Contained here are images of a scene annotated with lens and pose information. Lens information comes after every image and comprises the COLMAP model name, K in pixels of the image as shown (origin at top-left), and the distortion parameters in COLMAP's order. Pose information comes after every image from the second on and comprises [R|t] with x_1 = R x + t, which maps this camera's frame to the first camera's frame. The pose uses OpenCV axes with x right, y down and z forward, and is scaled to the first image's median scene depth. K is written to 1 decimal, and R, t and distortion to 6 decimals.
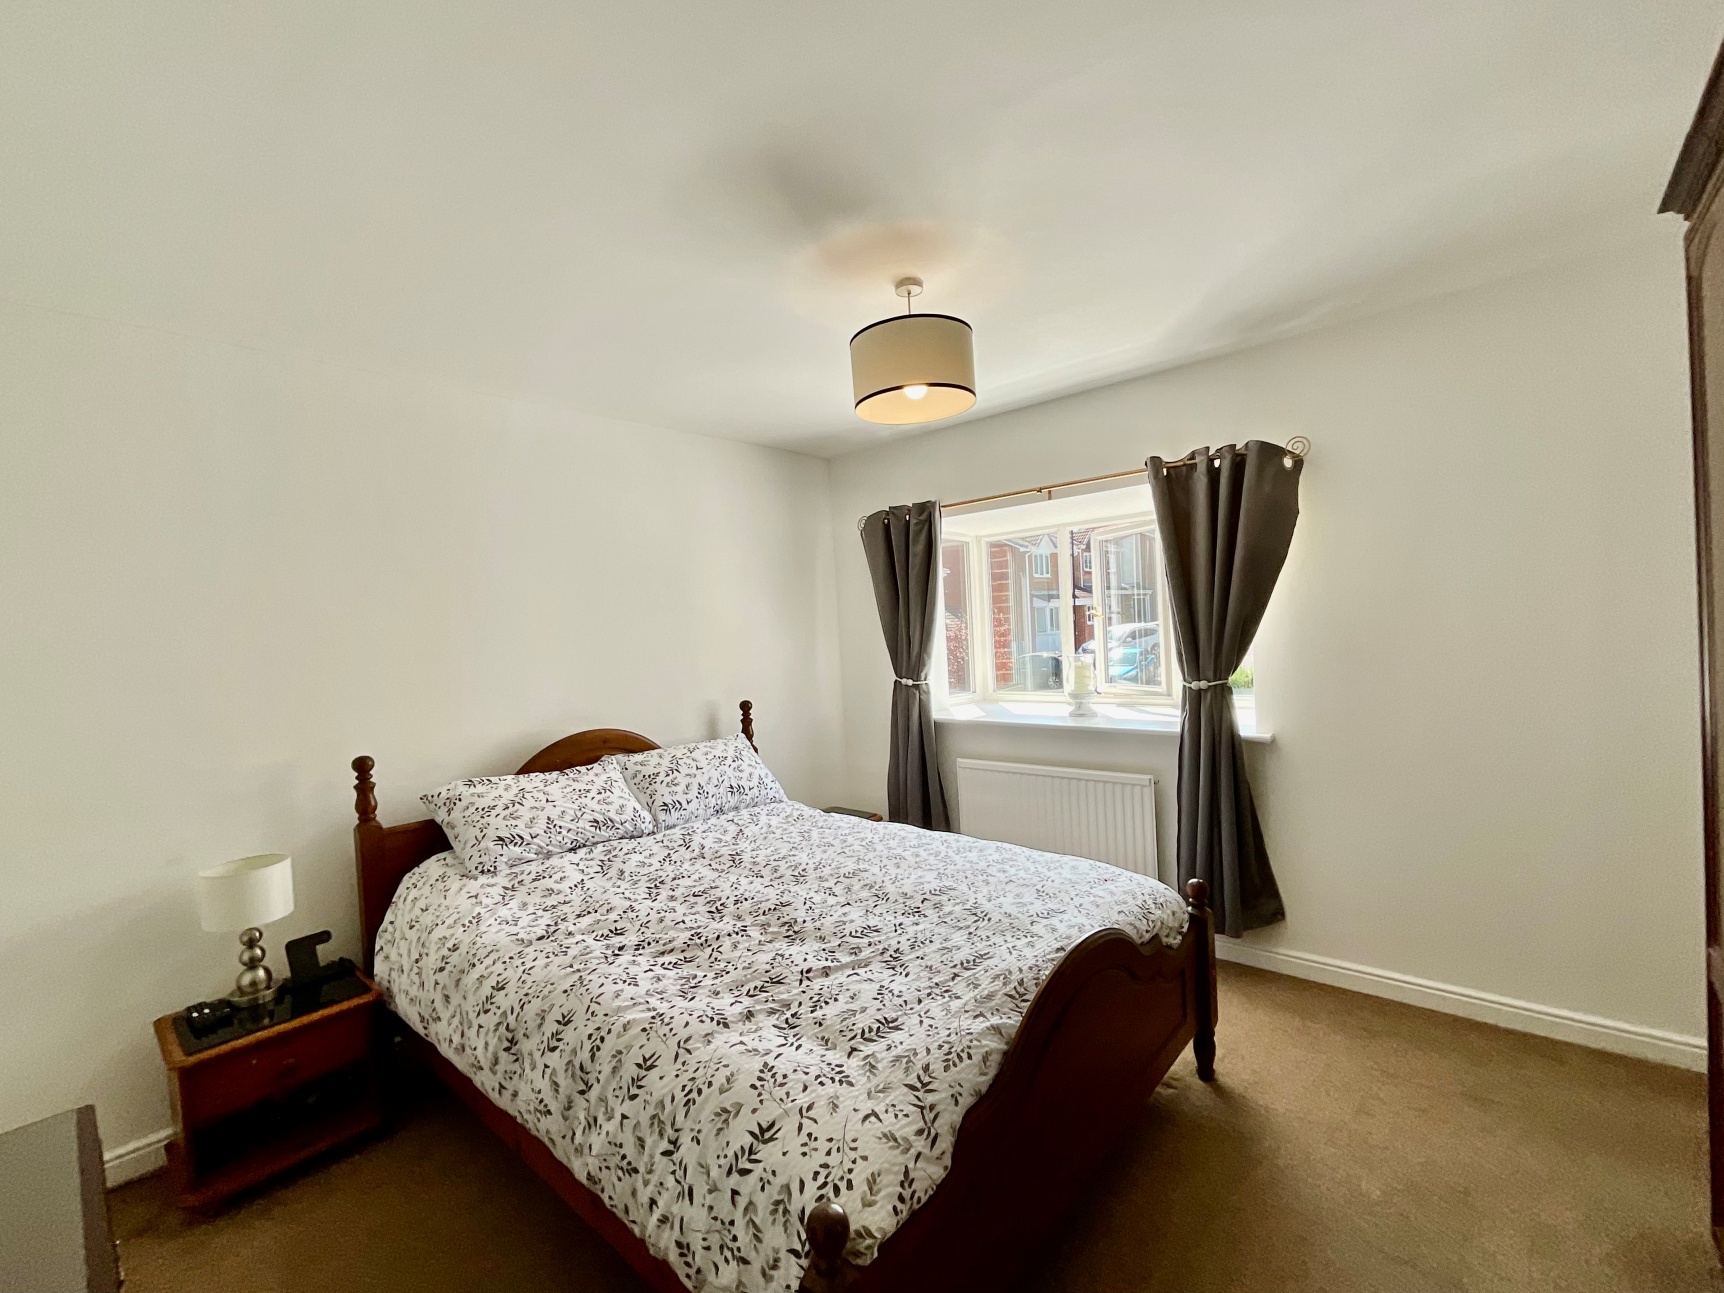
lens RADIAL K [[728.0, 0, 866.1], [0, 728.0, 655.6], [0, 0, 1]] dist [0.000375, 0.000086]
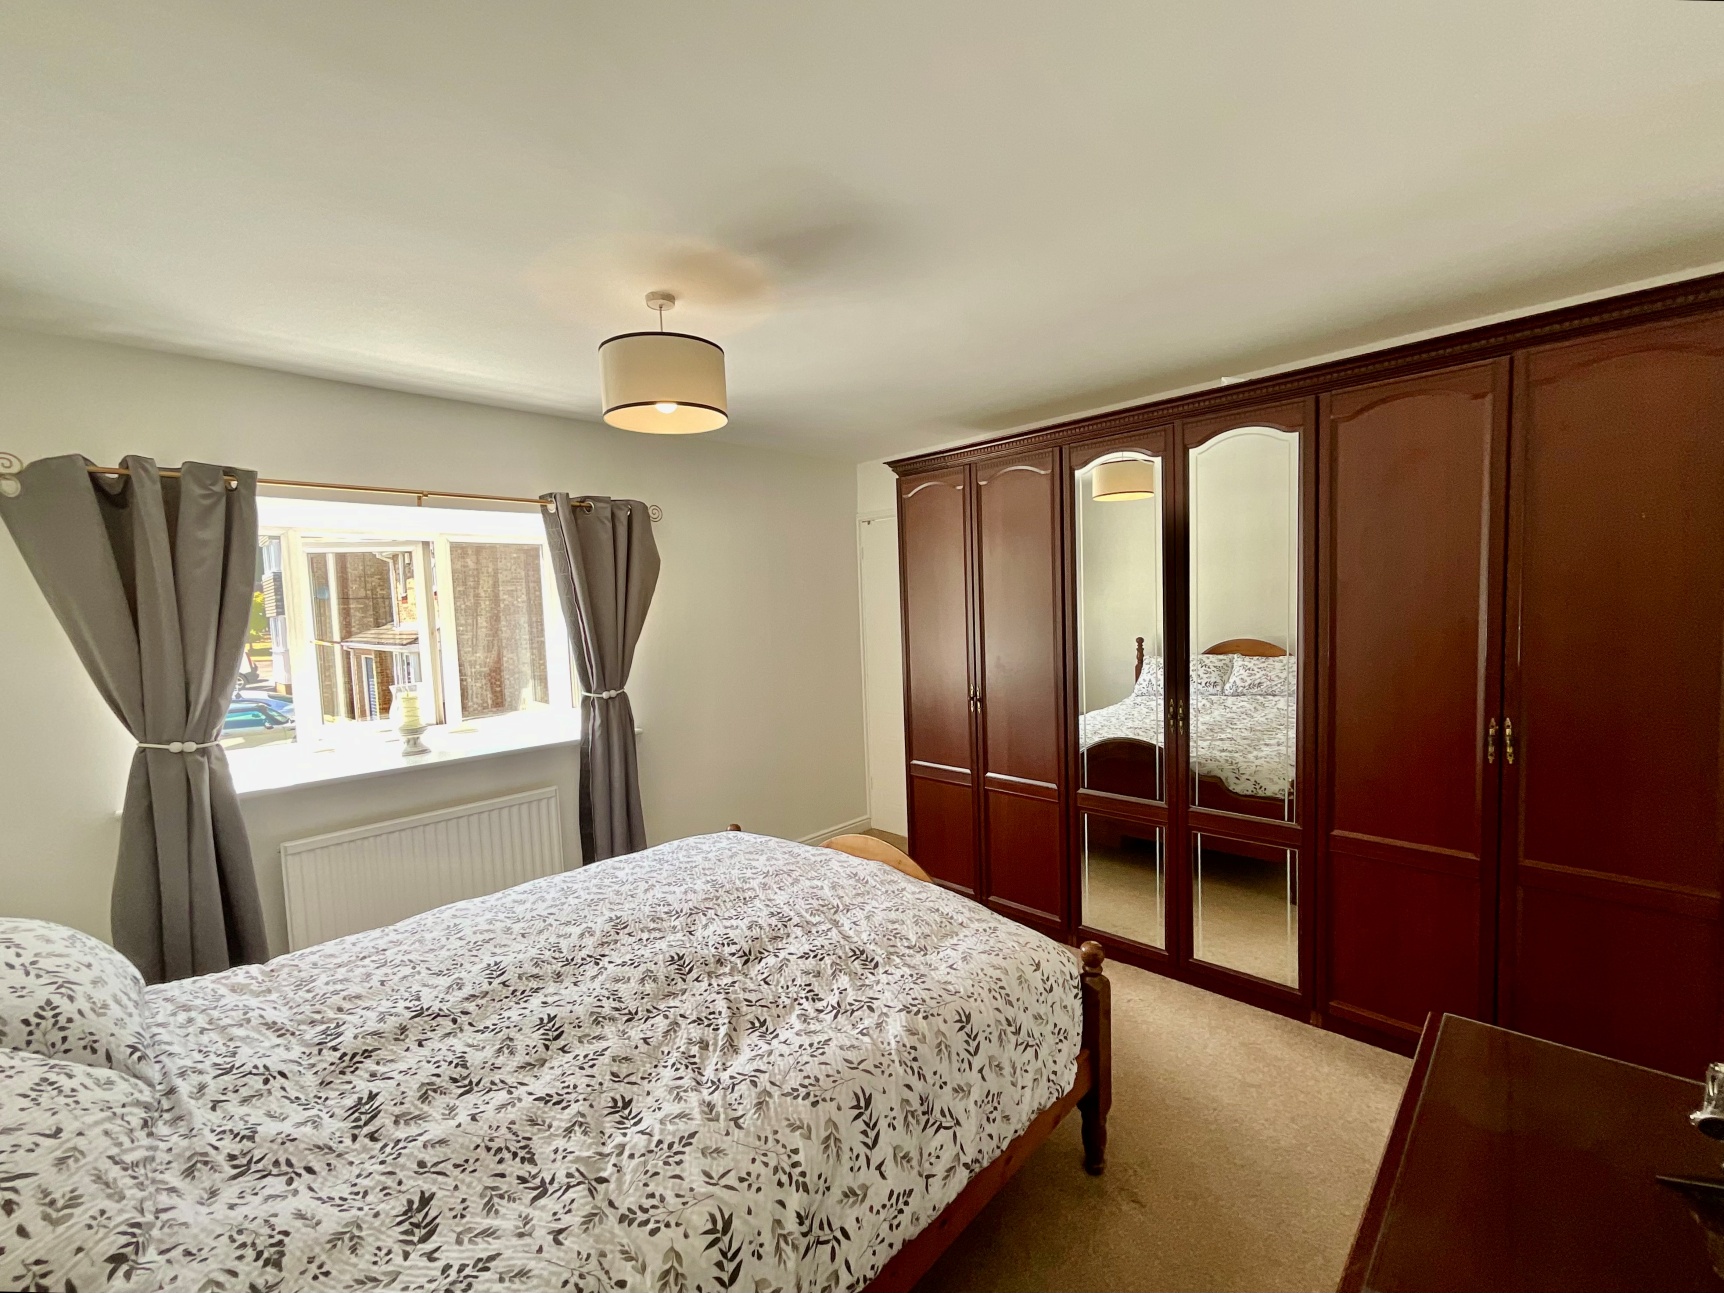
lens RADIAL K [[705.1, 0, 862.0], [0, 705.1, 646.5], [0, 0, 1]] dist [0.000033, 0.000036]
pose [[0.072243, -0.003863, 0.997380, -0.882428], [0.081104, 0.996704, -0.002014, -0.001347], [-0.994084, 0.081037, 0.072319, 0.671601]]
